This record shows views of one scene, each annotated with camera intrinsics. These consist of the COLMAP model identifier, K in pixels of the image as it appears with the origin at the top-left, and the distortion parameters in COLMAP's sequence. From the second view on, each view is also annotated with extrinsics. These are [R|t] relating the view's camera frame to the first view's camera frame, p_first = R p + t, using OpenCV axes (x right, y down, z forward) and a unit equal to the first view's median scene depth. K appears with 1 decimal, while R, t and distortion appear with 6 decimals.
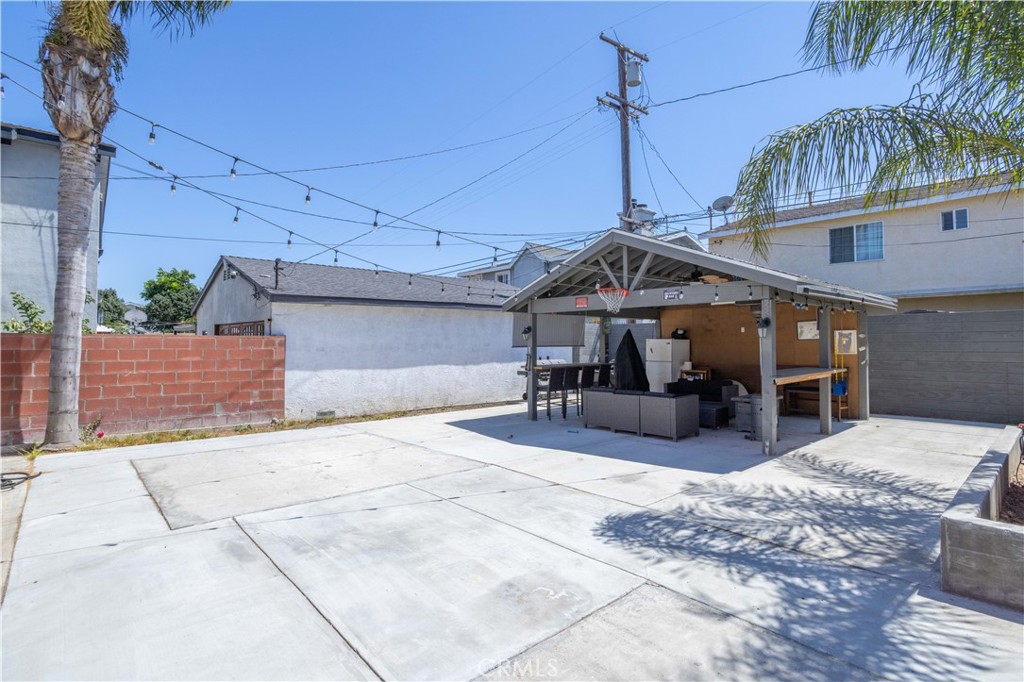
lens RADIAL K [[506.8, 0, 512.8], [0, 506.8, 330.6], [0, 0, 1]] dist [-0.070340, 0.044251]
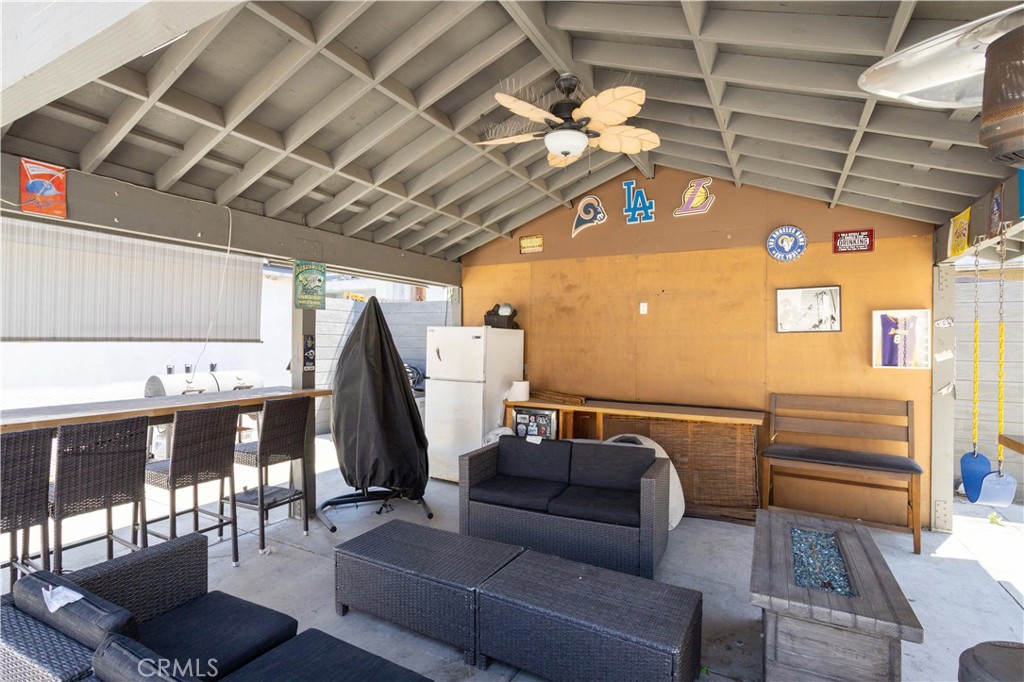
lens RADIAL K [[502.3, 0, 512.0], [0, 502.3, 341.0], [0, 0, 1]] dist [-0.056418, 0.030418]
pose [[0.938035, 0.013198, 0.346290, 0.223048], [-0.021777, 0.999544, 0.020895, 0.022219], [-0.345857, -0.027142, 0.937895, 0.695581]]
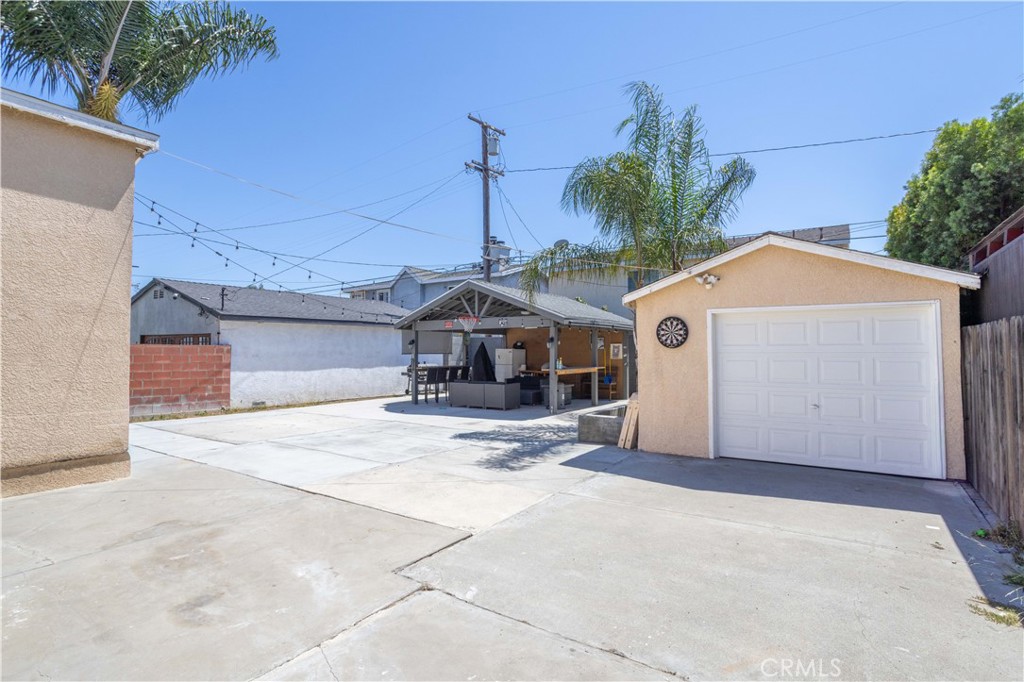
lens RADIAL K [[502.3, 0, 512.0], [0, 502.3, 341.0], [0, 0, 1]] dist [-0.056418, 0.030418]
pose [[0.969023, 0.007407, 0.246858, -0.045986], [-0.007681, 0.999970, 0.000147, -0.006678], [-0.246850, -0.002039, 0.969052, -0.447390]]
